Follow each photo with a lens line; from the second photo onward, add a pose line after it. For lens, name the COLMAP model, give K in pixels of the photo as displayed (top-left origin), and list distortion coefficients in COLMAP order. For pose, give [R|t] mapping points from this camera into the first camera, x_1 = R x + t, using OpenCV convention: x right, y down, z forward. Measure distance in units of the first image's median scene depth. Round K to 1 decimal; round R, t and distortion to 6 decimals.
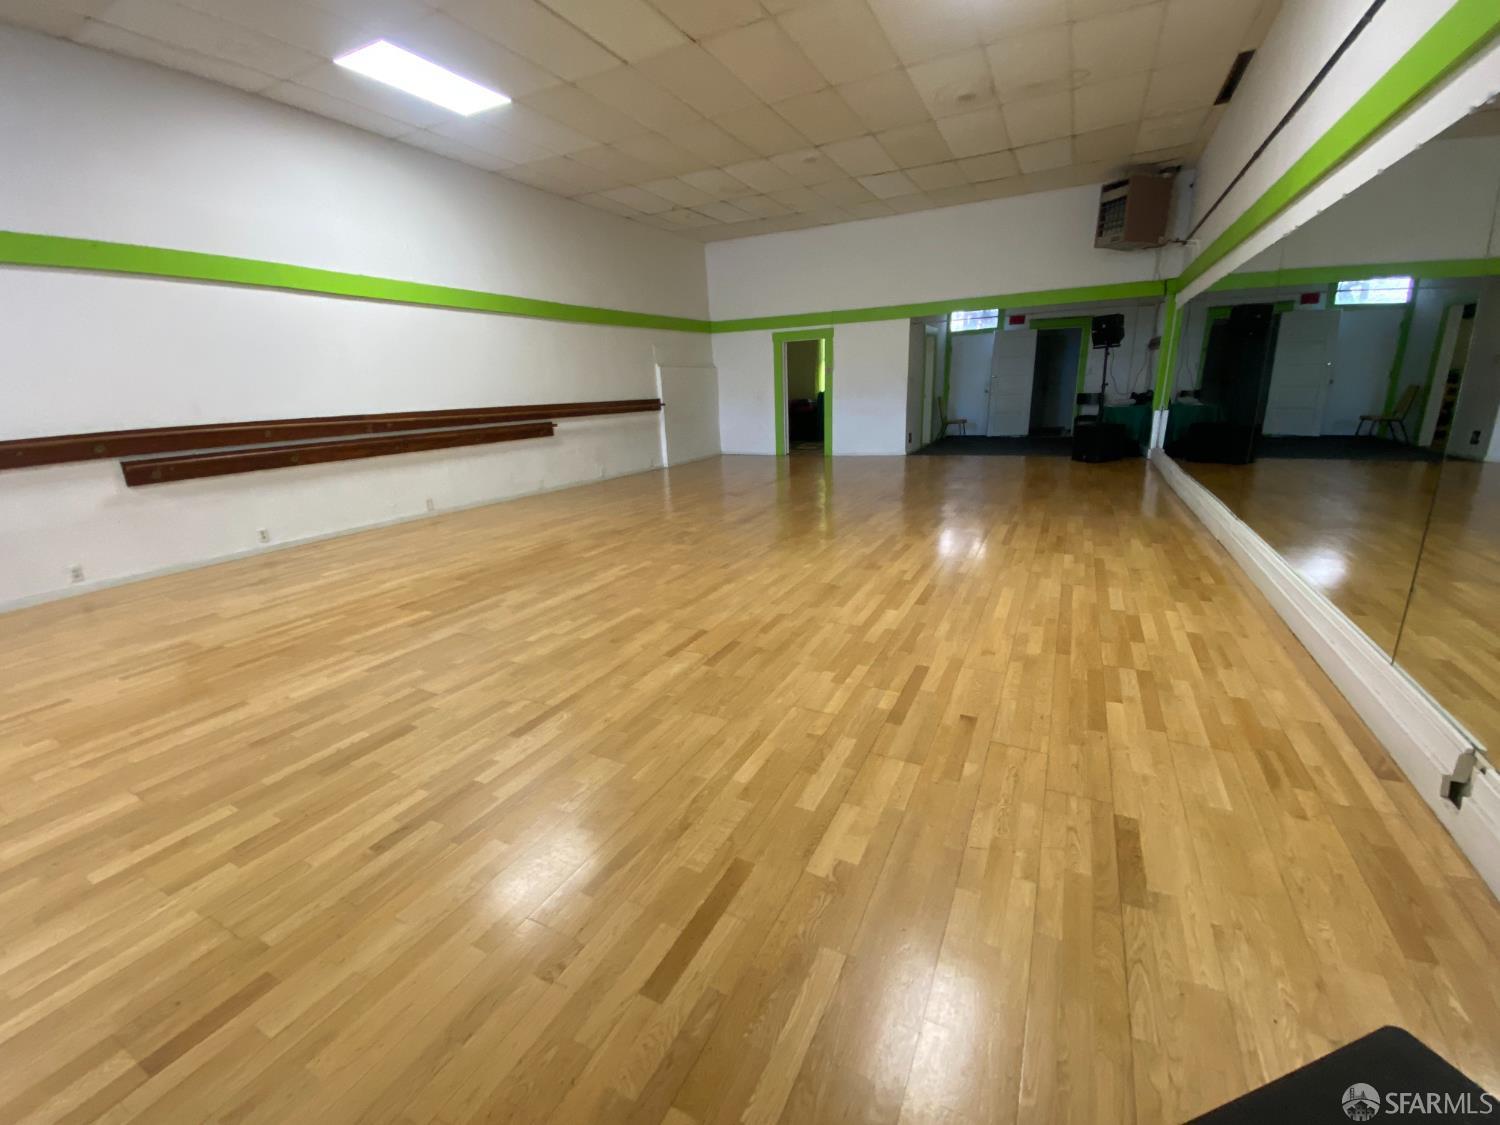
lens RADIAL K [[616.1, 0, 749.2], [0, 616.1, 558.4], [0, 0, 1]] dist [0.049728, -0.042212]
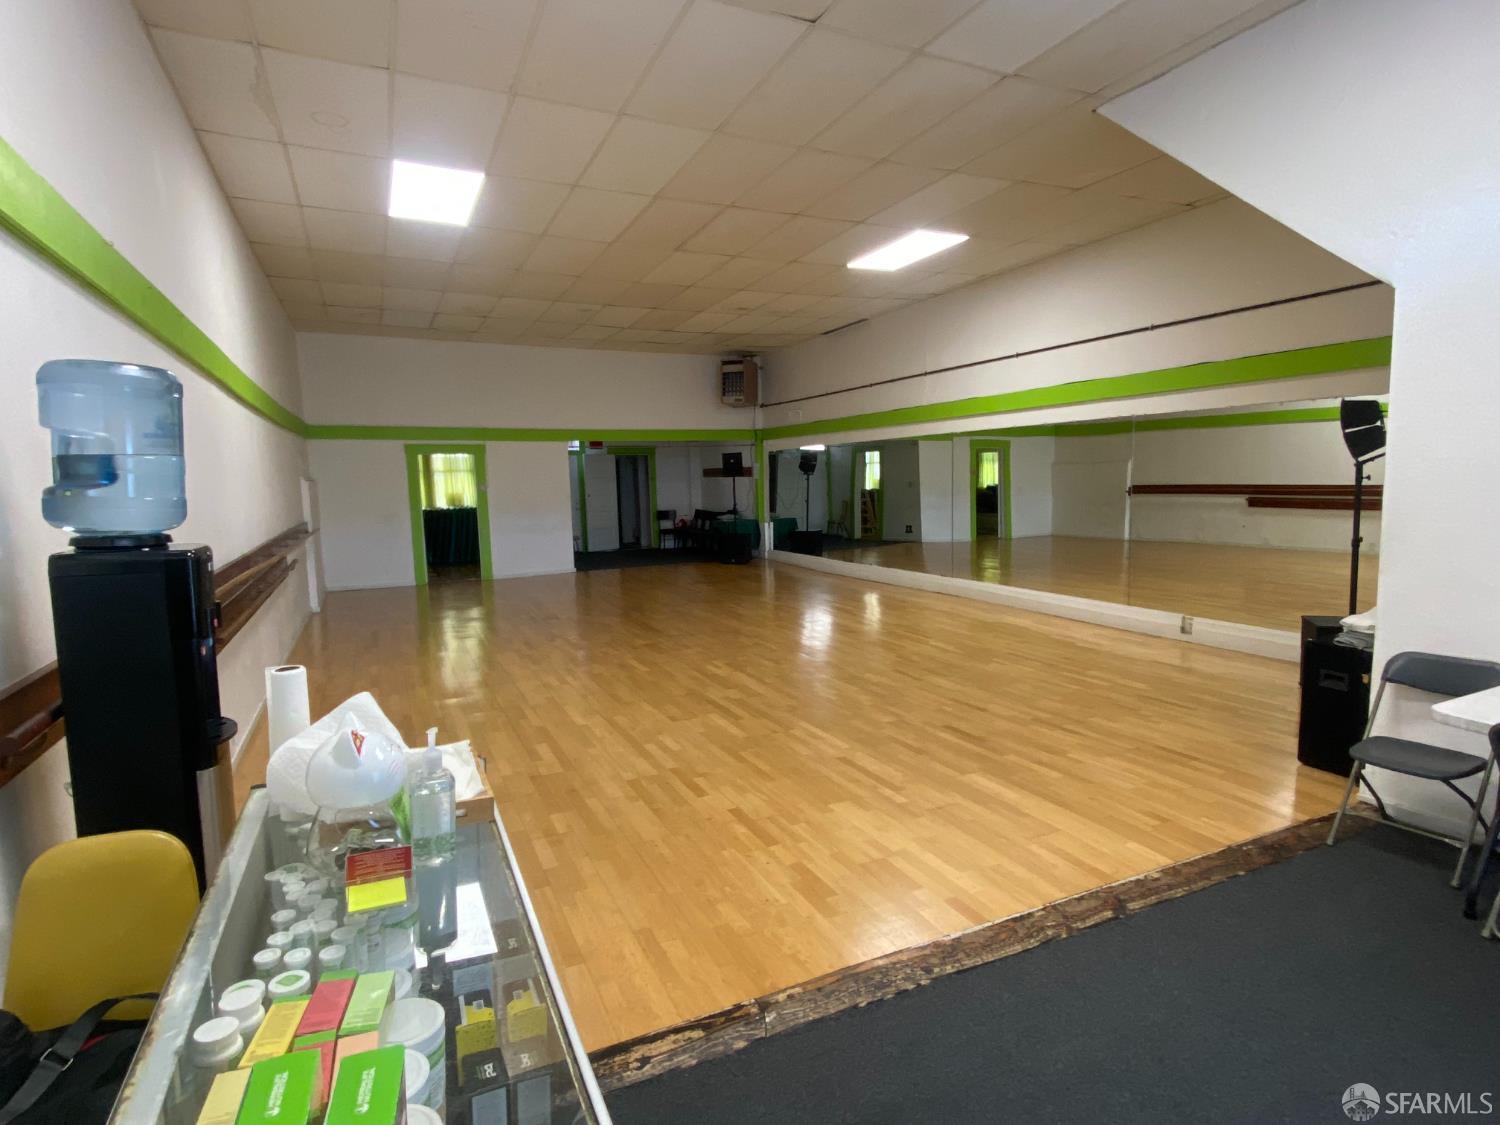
lens RADIAL K [[780.8, 0, 750.0], [0, 780.8, 562.5], [0, 0, 1]] dist [0.045555, -0.044193]
pose [[0.611866, -0.064646, 0.788315, -0.747996], [0.213423, 0.973181, -0.085846, -0.019393], [-0.761623, 0.220771, 0.609254, 0.028682]]
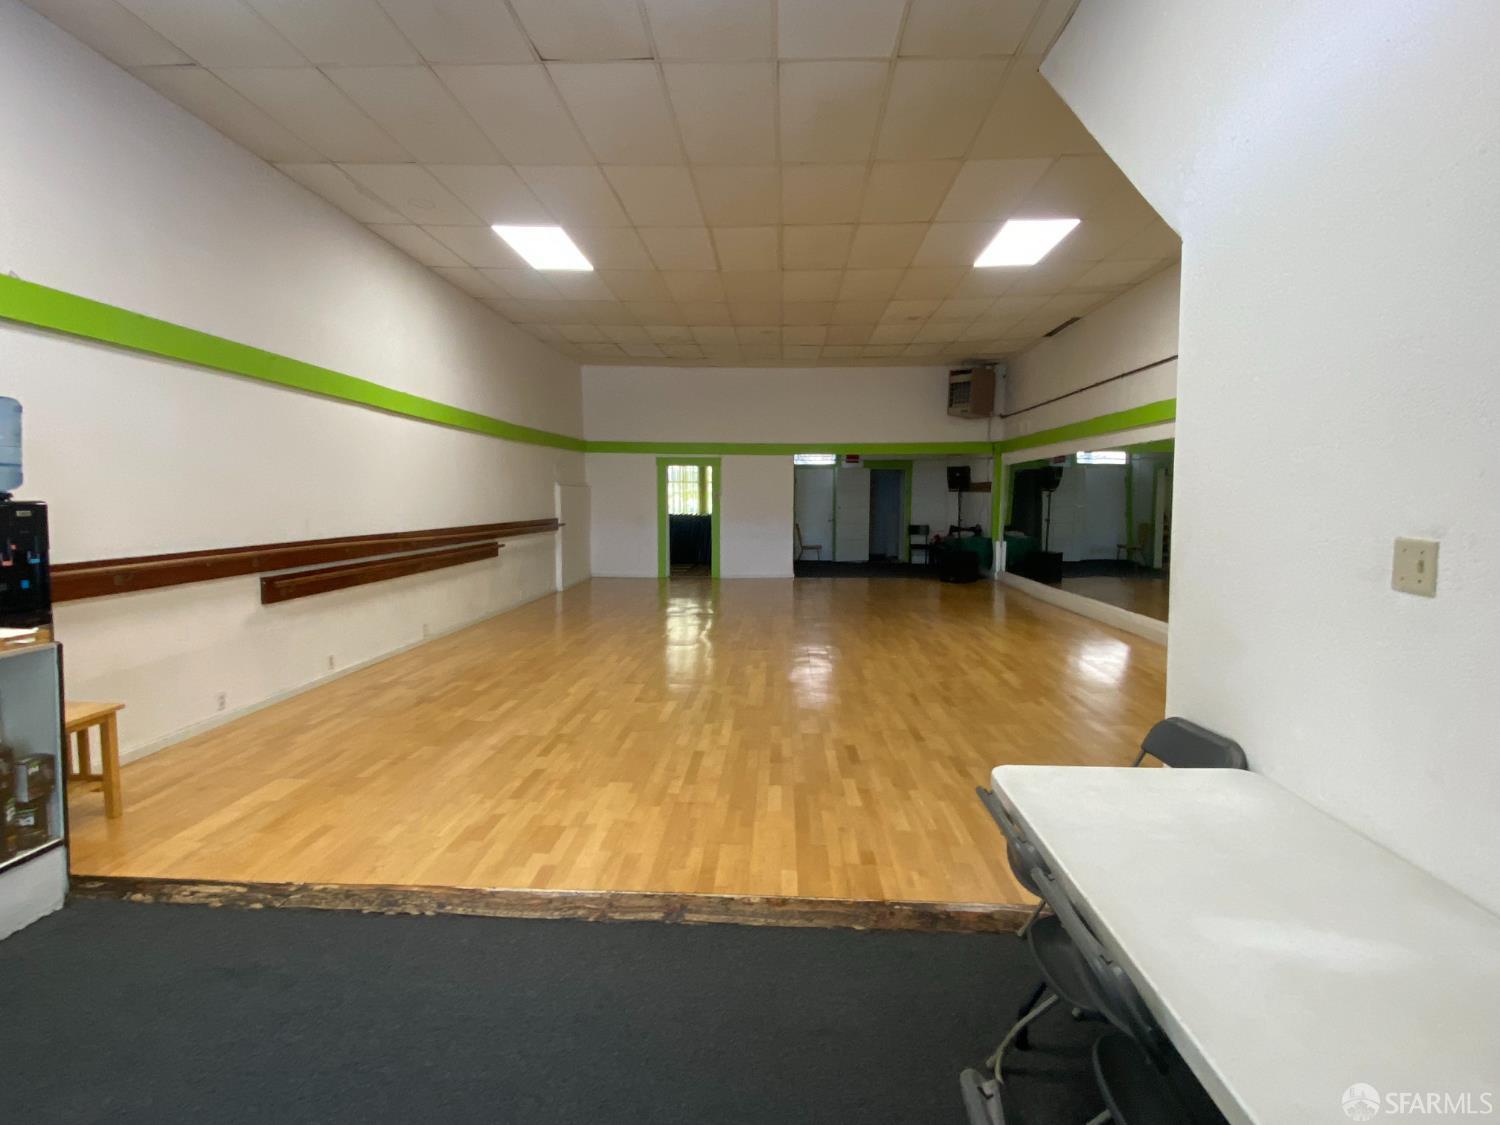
lens RADIAL K [[780.8, 0, 750.0], [0, 780.8, 562.5], [0, 0, 1]] dist [0.045555, -0.044193]
pose [[0.908881, 0.004800, 0.417029, -0.487019], [0.076671, 0.980968, -0.178390, 0.050422], [-0.409948, 0.194109, 0.891215, -0.202382]]
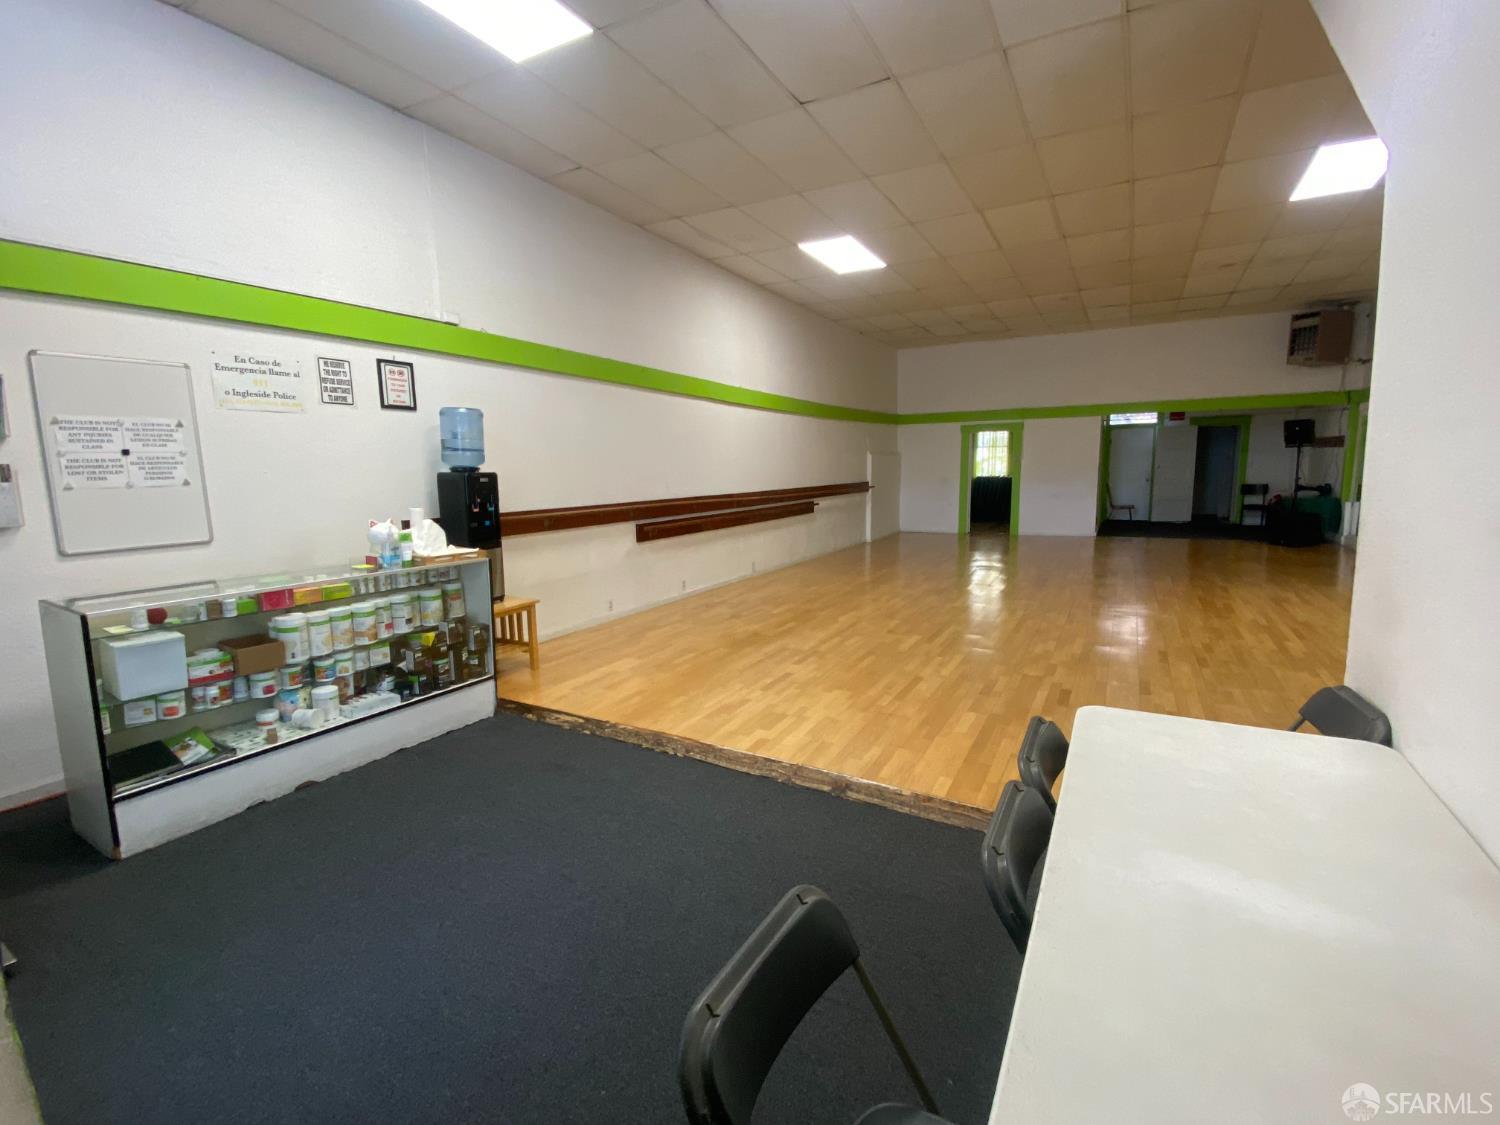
lens RADIAL K [[665.1, 0, 750.0], [0, 665.1, 562.5], [0, 0, 1]] dist [0.069726, -0.068211]
pose [[0.999162, 0.023537, -0.033481, -0.411875], [-0.027622, 0.991478, -0.127313, 0.060722], [0.030199, 0.128131, 0.991297, -0.242612]]
